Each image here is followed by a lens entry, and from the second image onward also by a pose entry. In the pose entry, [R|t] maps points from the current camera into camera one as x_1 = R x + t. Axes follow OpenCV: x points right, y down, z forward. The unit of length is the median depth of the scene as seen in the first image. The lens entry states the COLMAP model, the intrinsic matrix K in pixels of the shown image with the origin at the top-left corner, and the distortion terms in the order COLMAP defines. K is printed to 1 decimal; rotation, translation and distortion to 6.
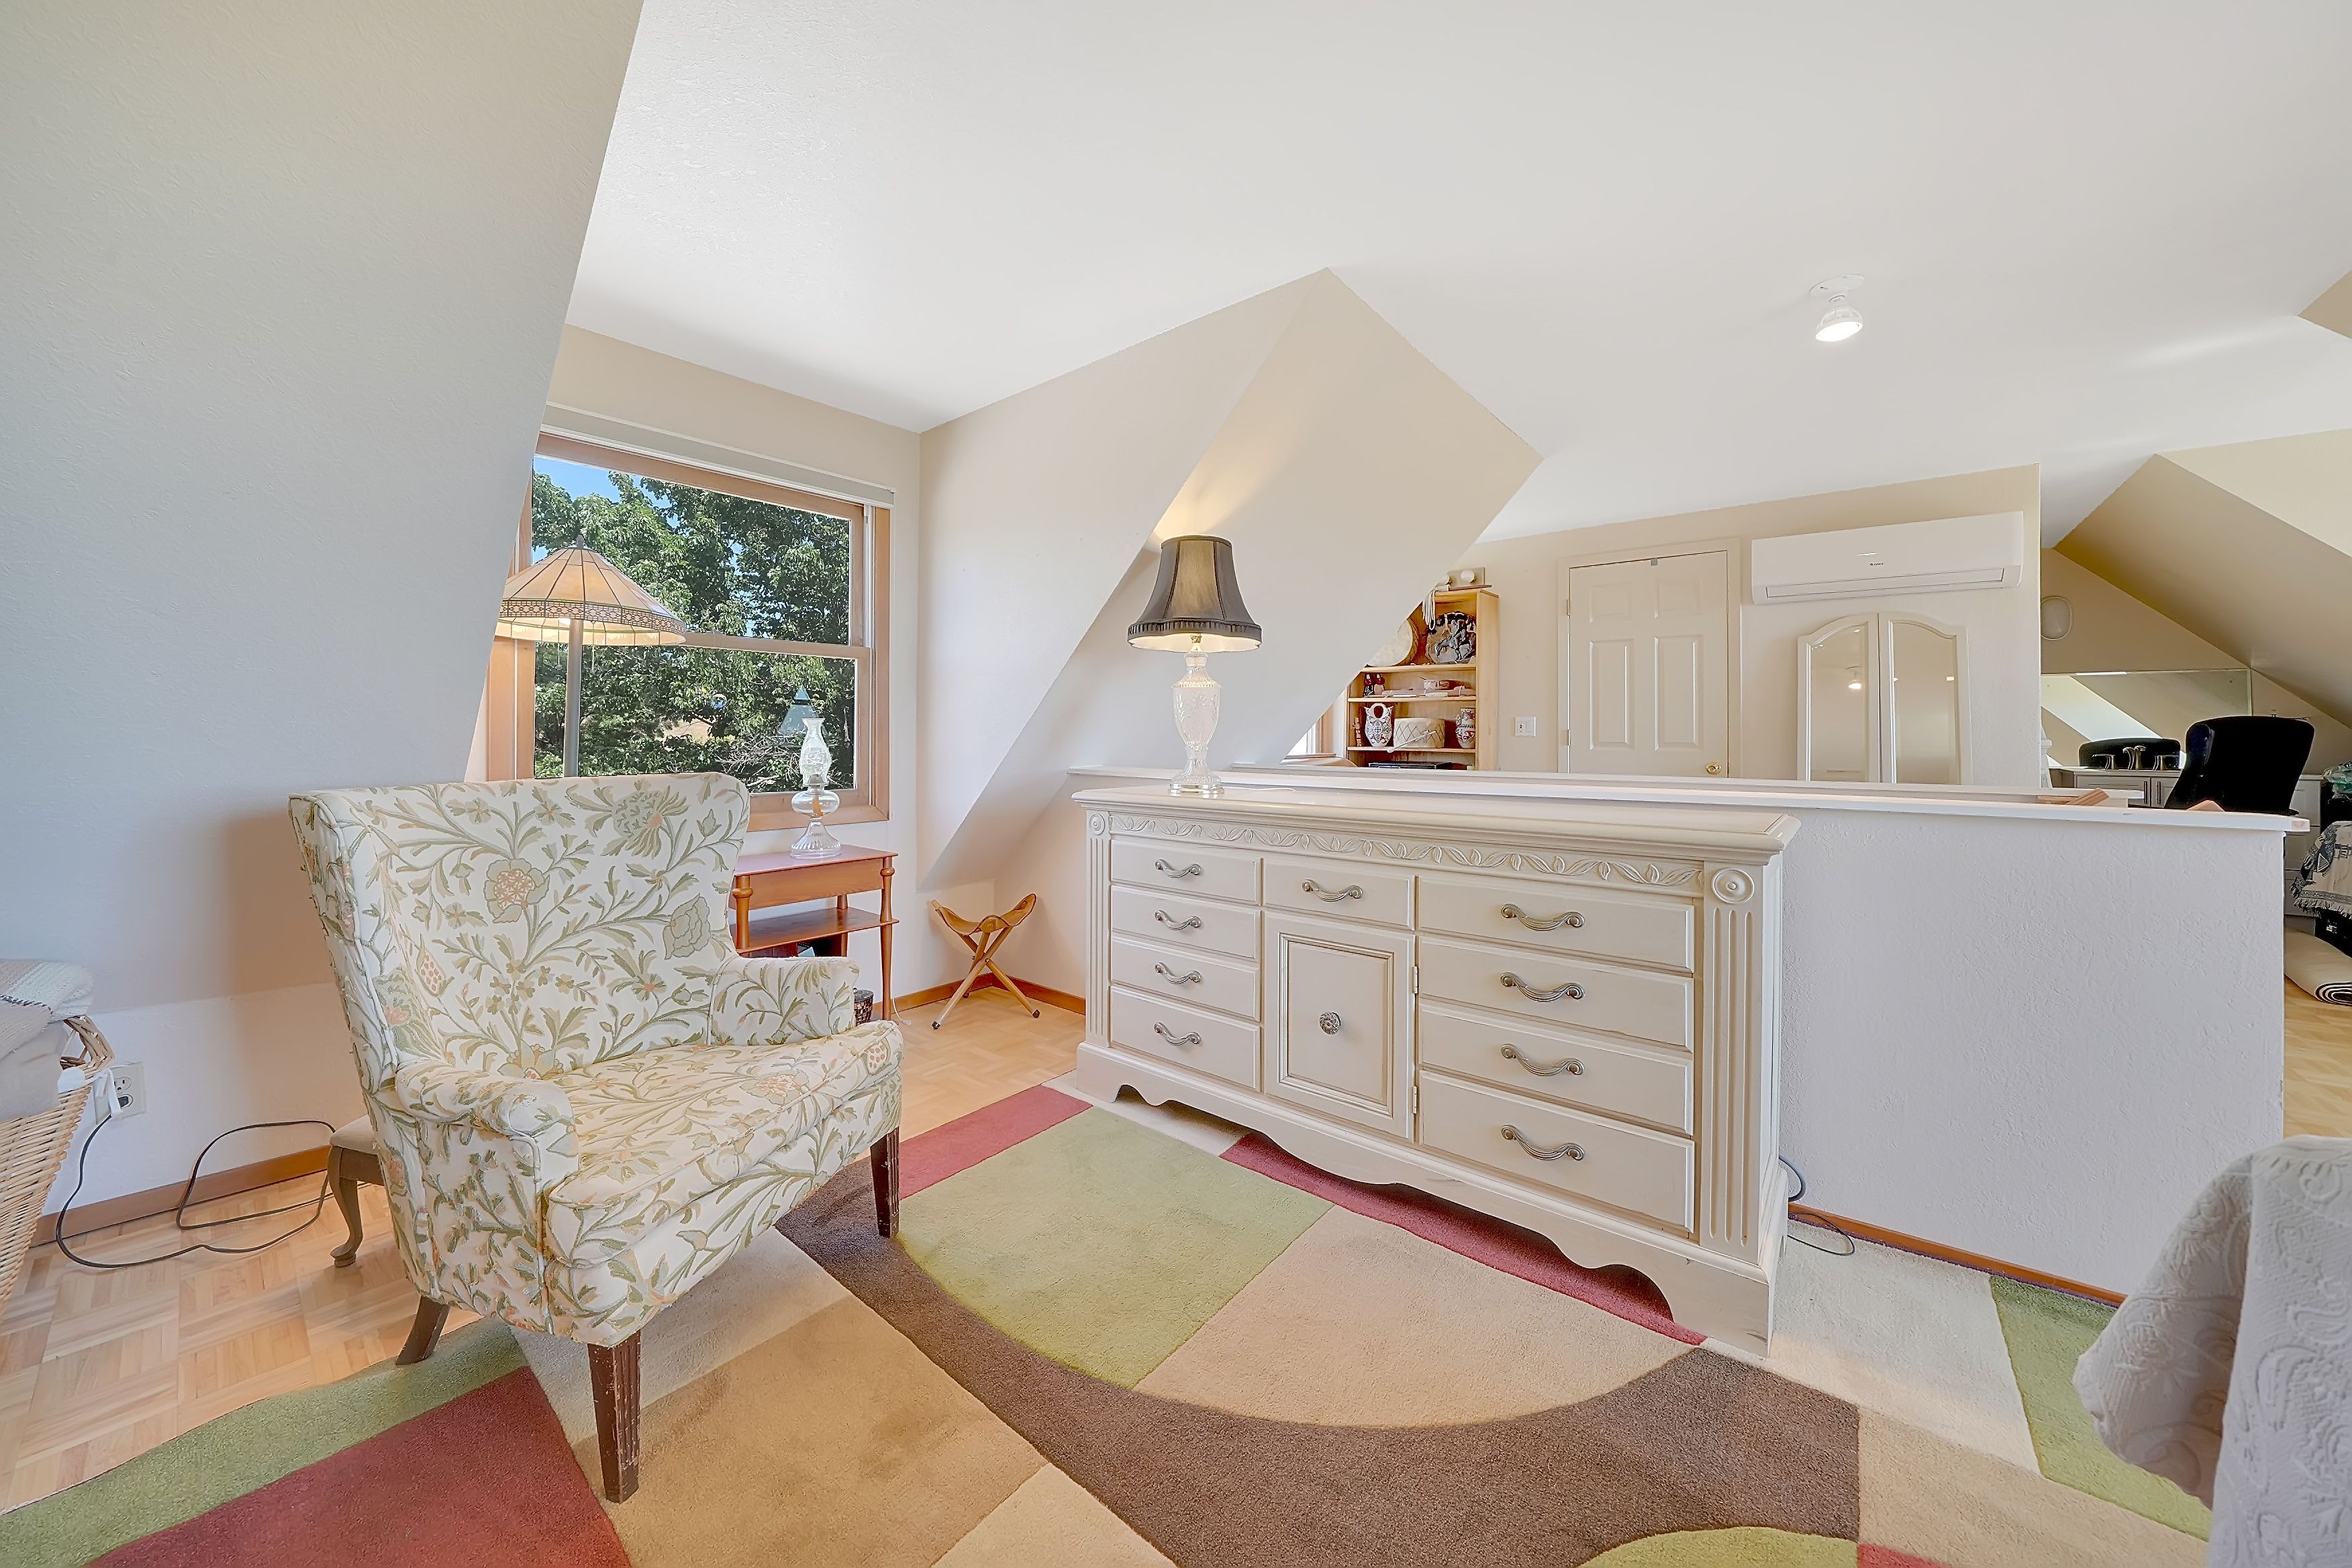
lens RADIAL K [[832.7, 0, 1177.8], [0, 832.7, 742.9], [0, 0, 1]] dist [-0.021107, 0.000293]
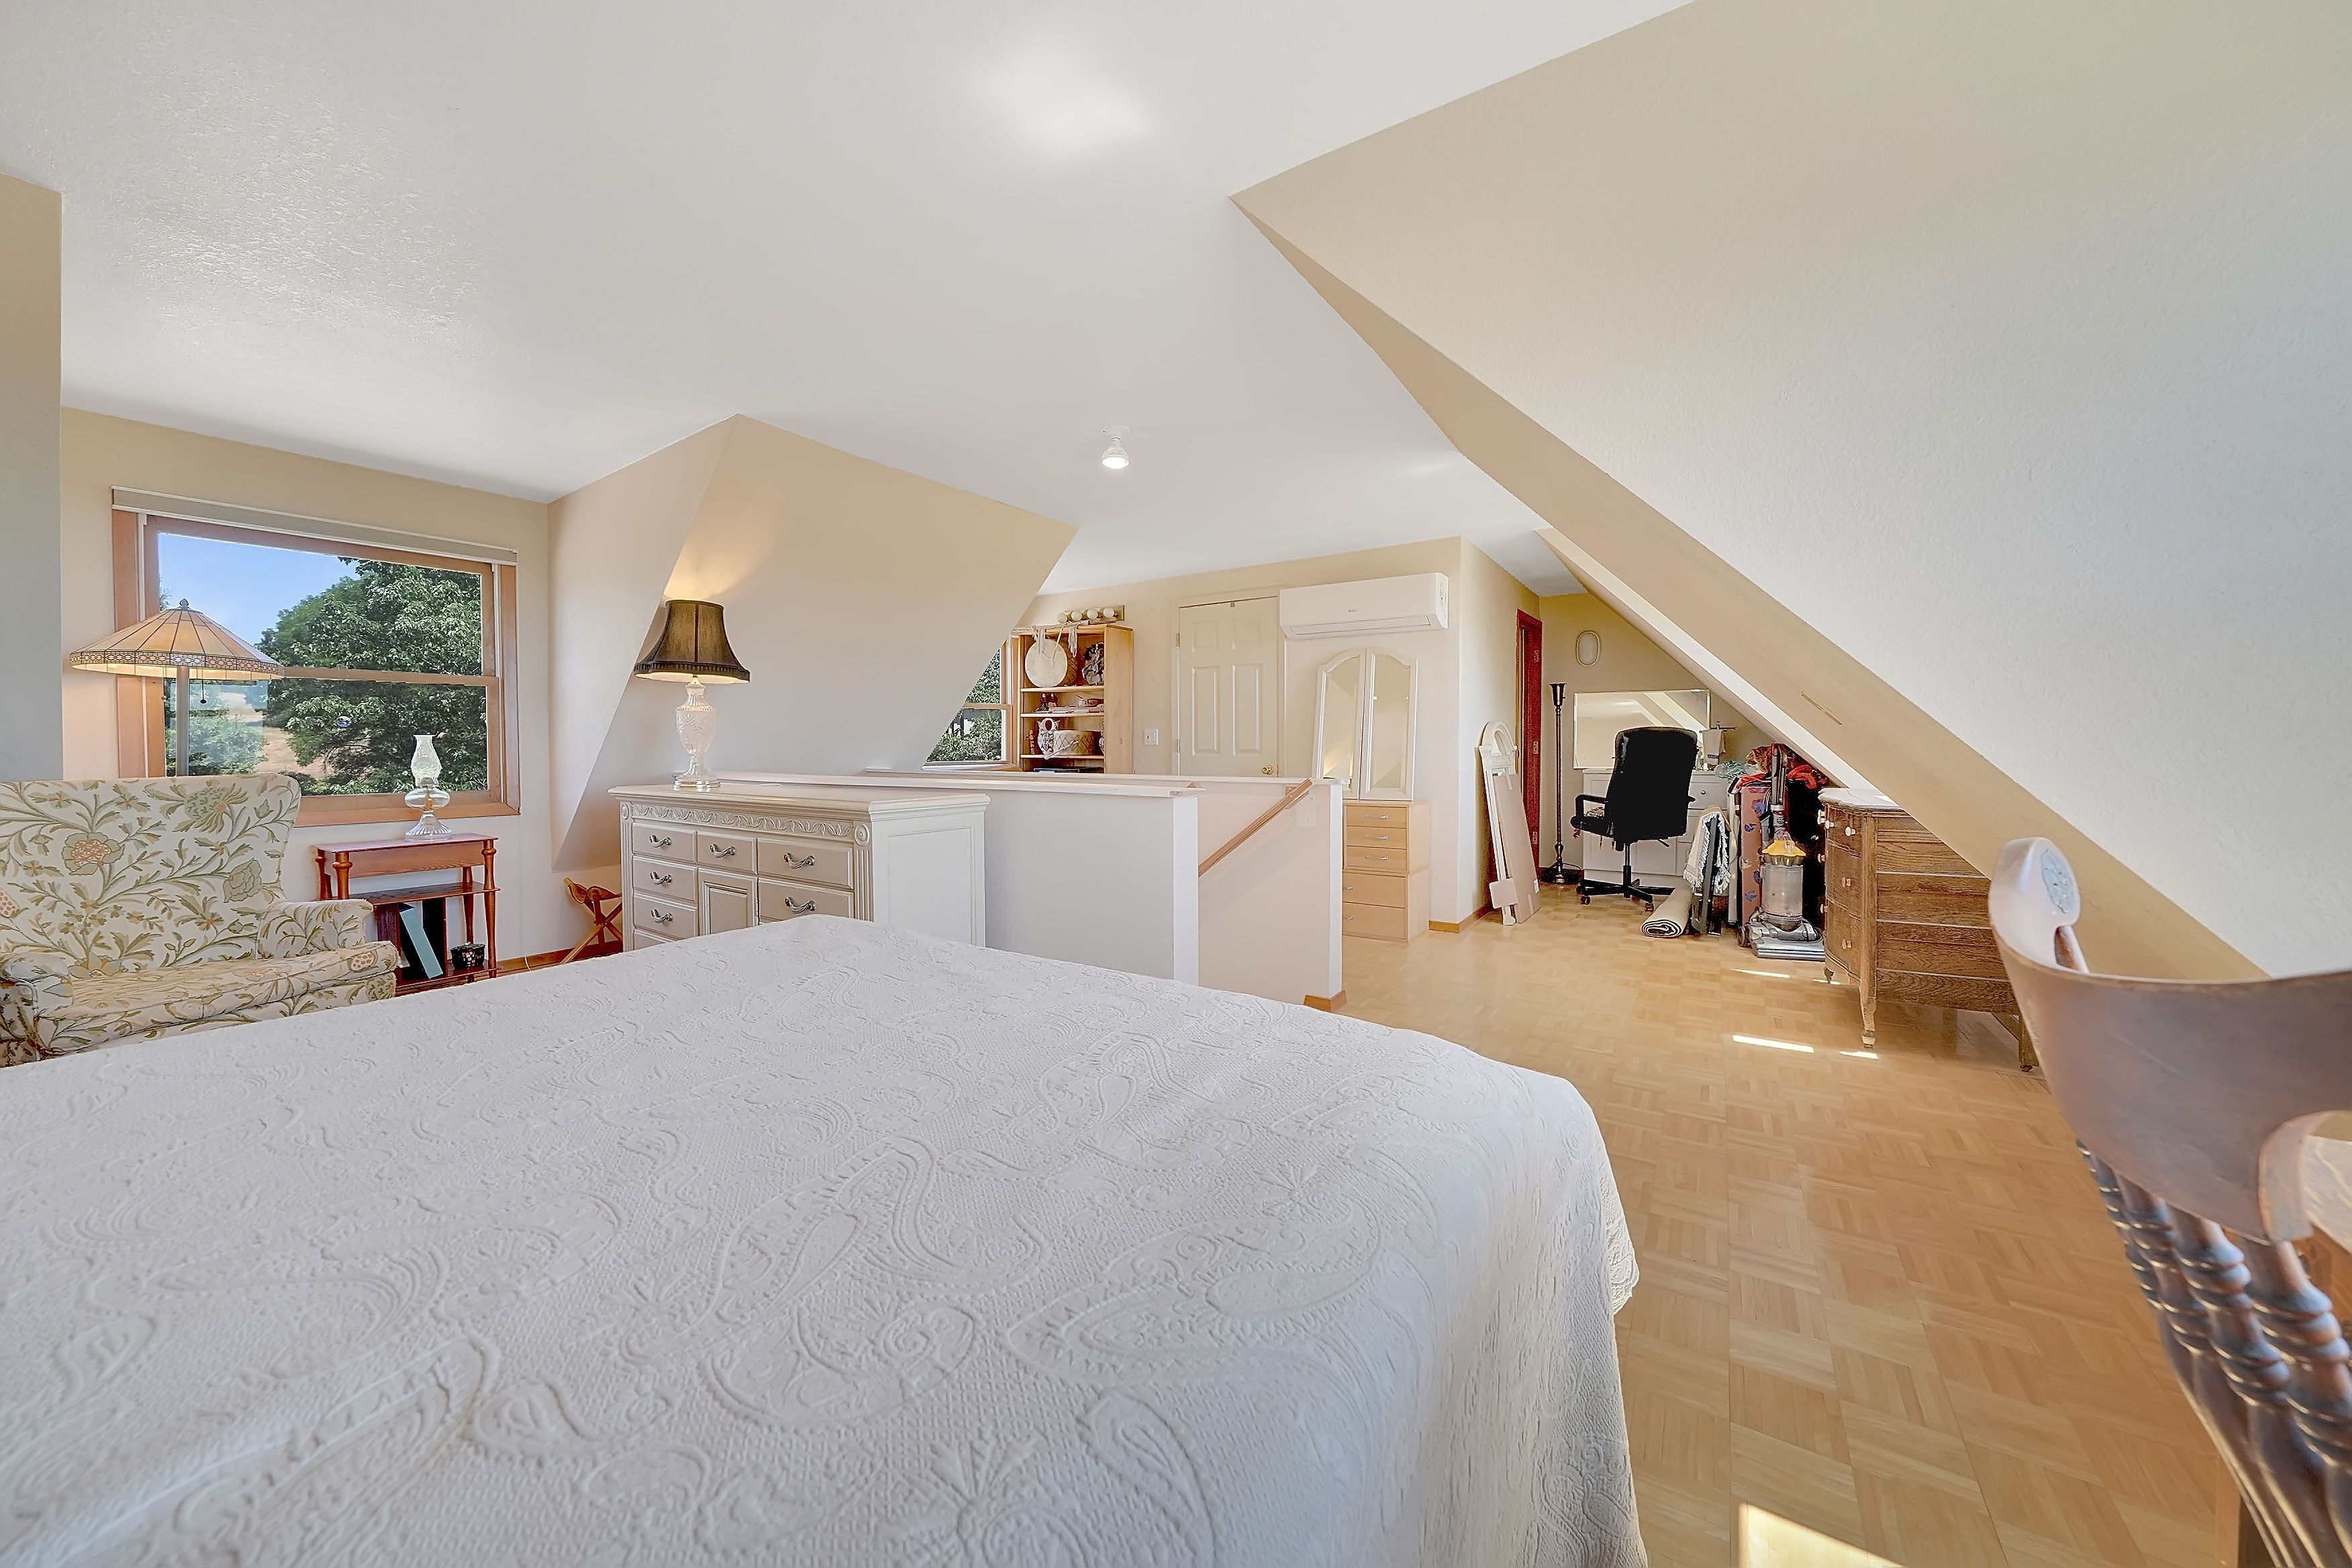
lens RADIAL K [[820.3, 0, 1187.3], [0, 820.3, 775.9], [0, 0, 1]] dist [-0.033113, 0.005030]
pose [[0.994710, -0.009456, 0.102283, 0.924372], [0.006765, 0.999623, 0.026621, 0.014986], [-0.102496, -0.025789, 0.994399, -0.544925]]
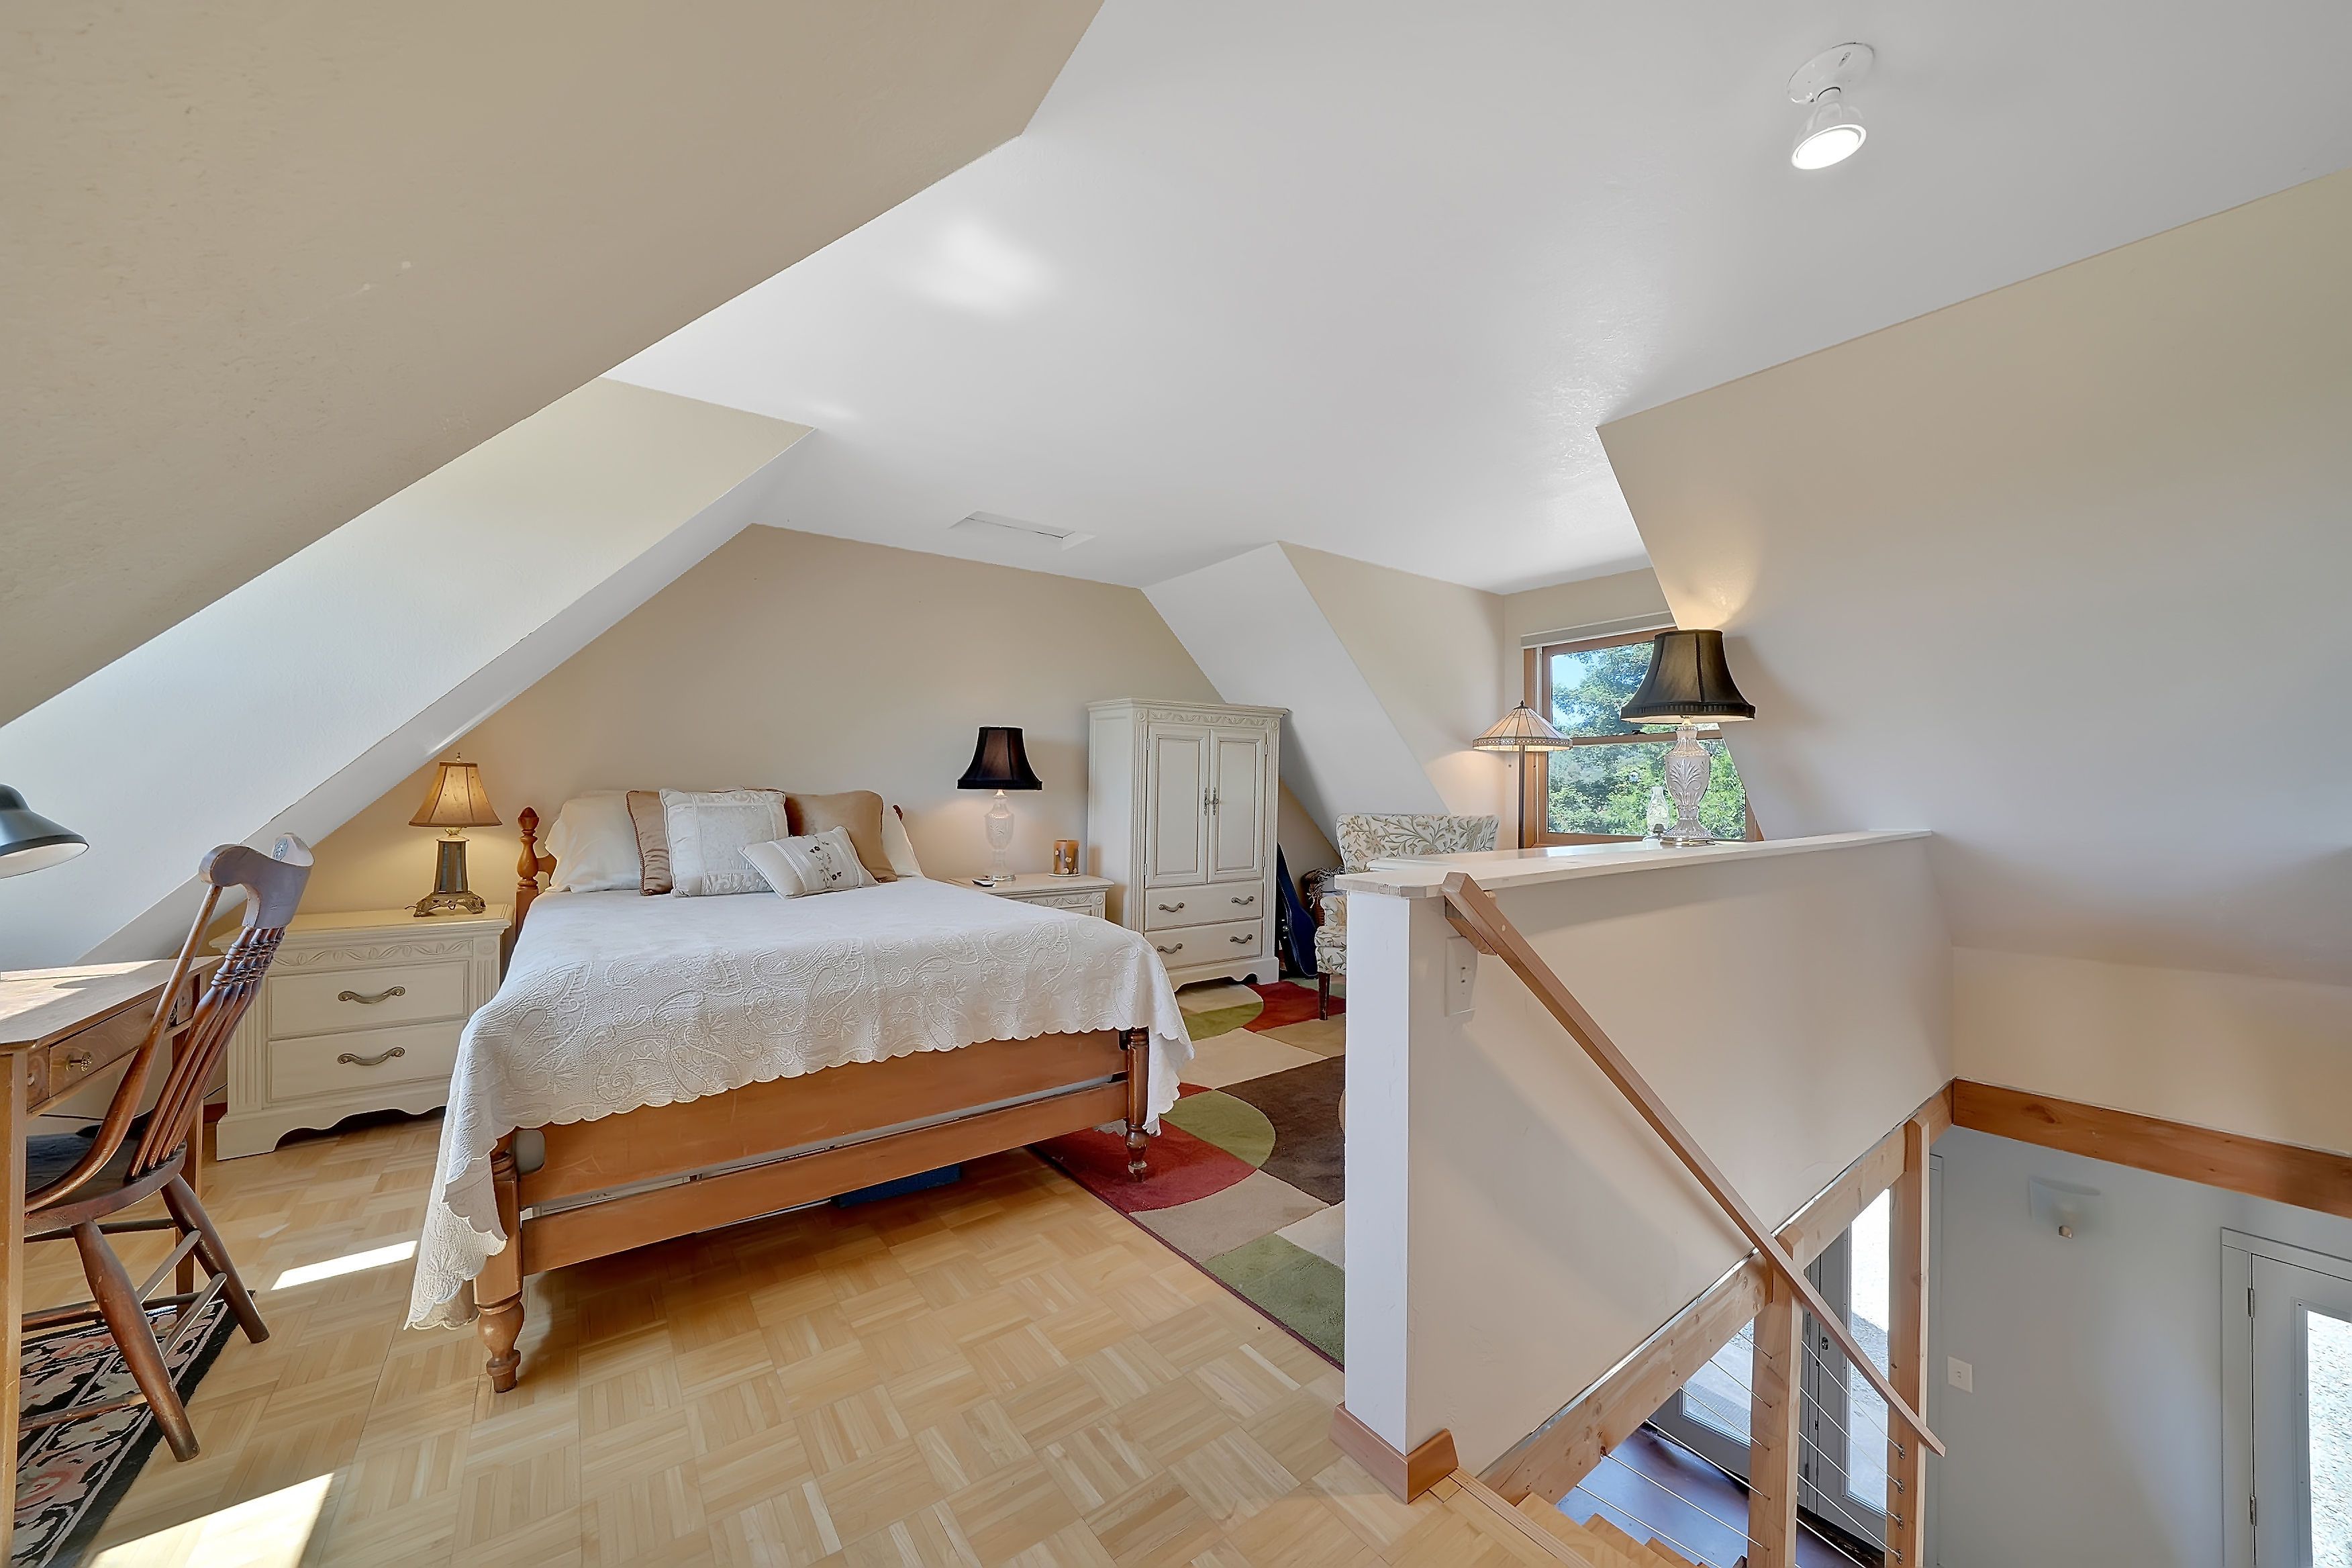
lens RADIAL K [[813.8, 0, 1165.6], [0, 813.8, 785.8], [0, 0, 1]] dist [-0.021122, 0.000052]
pose [[-0.245069, -0.012603, -0.969424, 1.790751], [-0.001938, 0.999920, -0.012510, -0.012075], [0.969504, -0.001187, -0.245074, 0.754179]]
